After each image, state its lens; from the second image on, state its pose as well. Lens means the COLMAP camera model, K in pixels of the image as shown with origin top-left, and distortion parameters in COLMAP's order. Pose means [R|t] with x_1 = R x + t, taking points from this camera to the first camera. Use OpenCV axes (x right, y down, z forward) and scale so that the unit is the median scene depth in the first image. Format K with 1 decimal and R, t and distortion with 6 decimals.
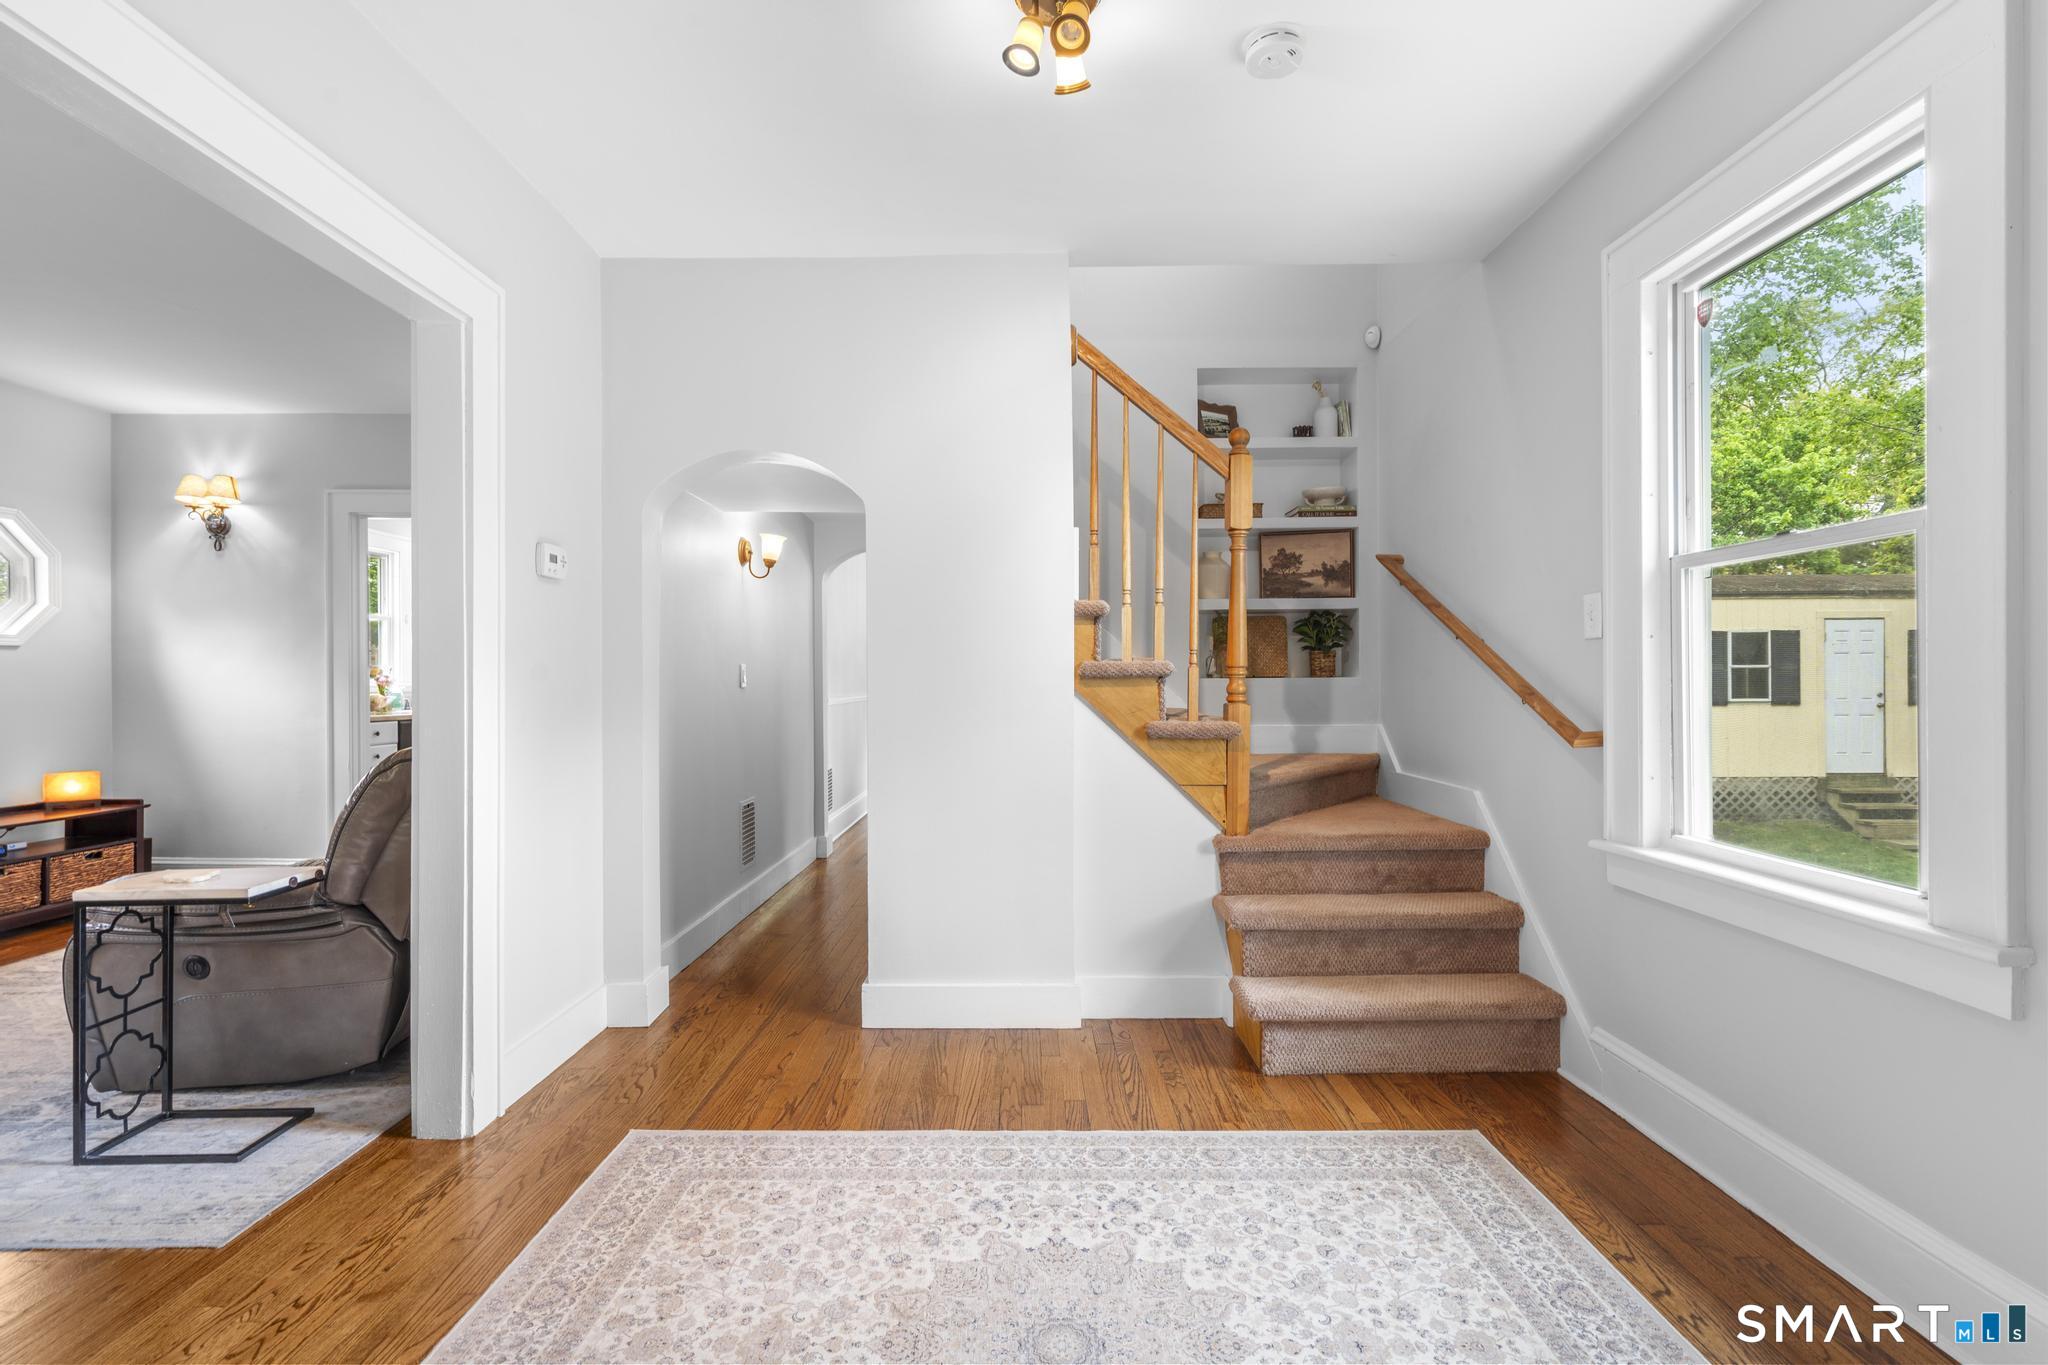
lens RADIAL K [[915.2, 0, 1005.9], [0, 915.2, 671.2], [0, 0, 1]] dist [-0.007639, 0.003710]
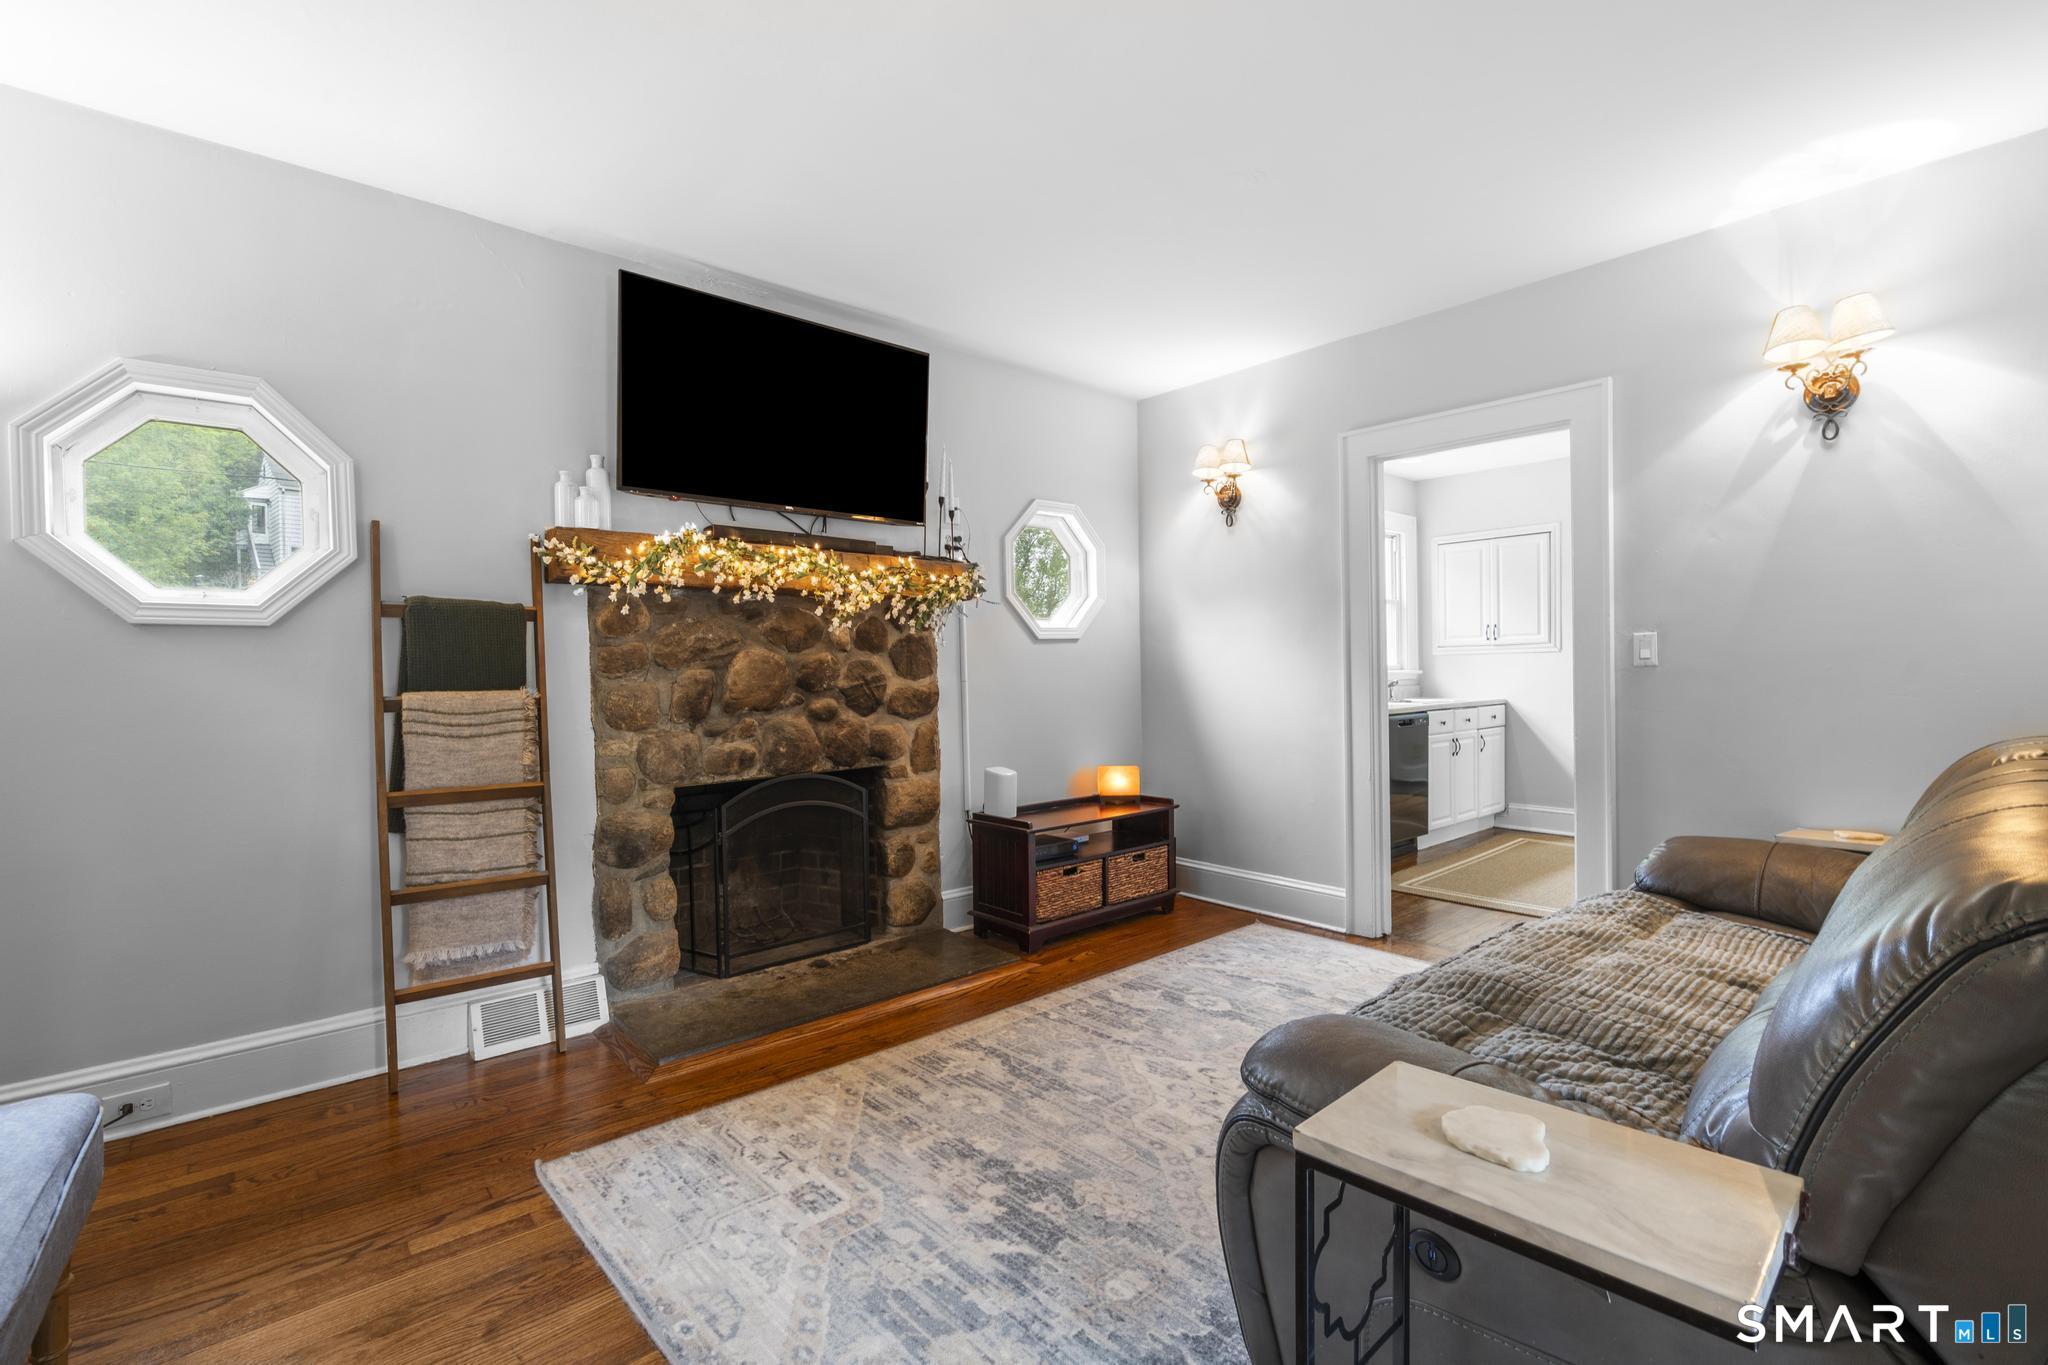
lens RADIAL K [[915.2, 0, 1020.8], [0, 915.2, 683.7], [0, 0, 1]] dist [-0.007639, 0.003710]
pose [[0.660420, 0.004485, -0.750883, -0.332578], [0.014688, 0.999714, 0.018890, 0.001957], [0.750753, -0.023504, 0.660165, 0.257127]]
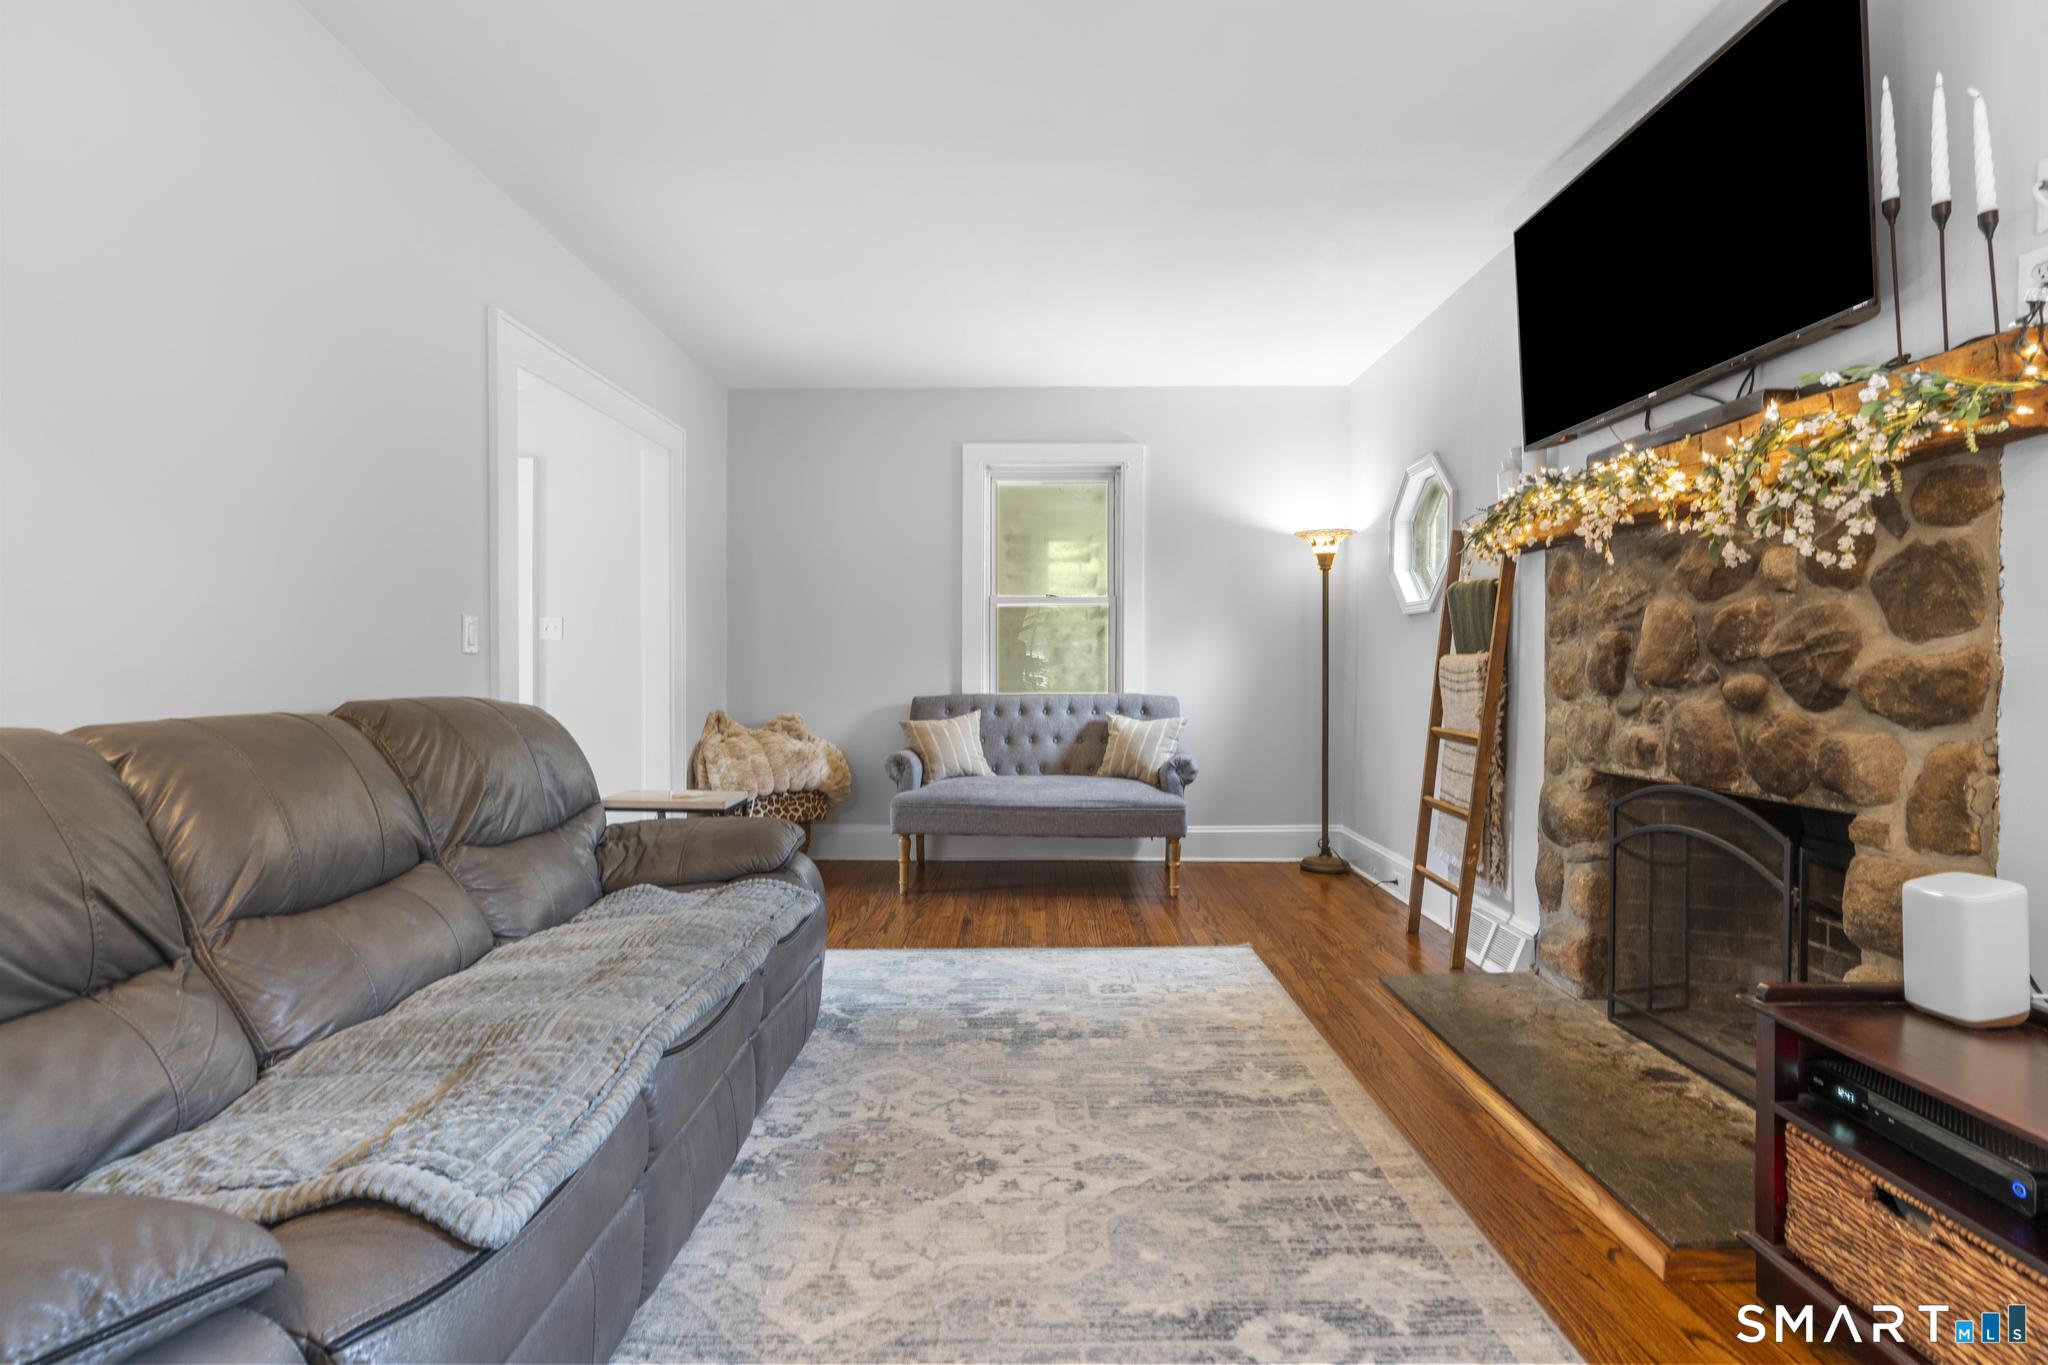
lens RADIAL K [[915.2, 0, 1022.1], [0, 915.2, 679.4], [0, 0, 1]] dist [-0.007639, 0.003710]
pose [[-0.999926, 0.001309, 0.012111, -0.648582], [0.001431, 0.999948, 0.010139, 0.023334], [-0.012097, 0.010155, -0.999875, 1.080292]]
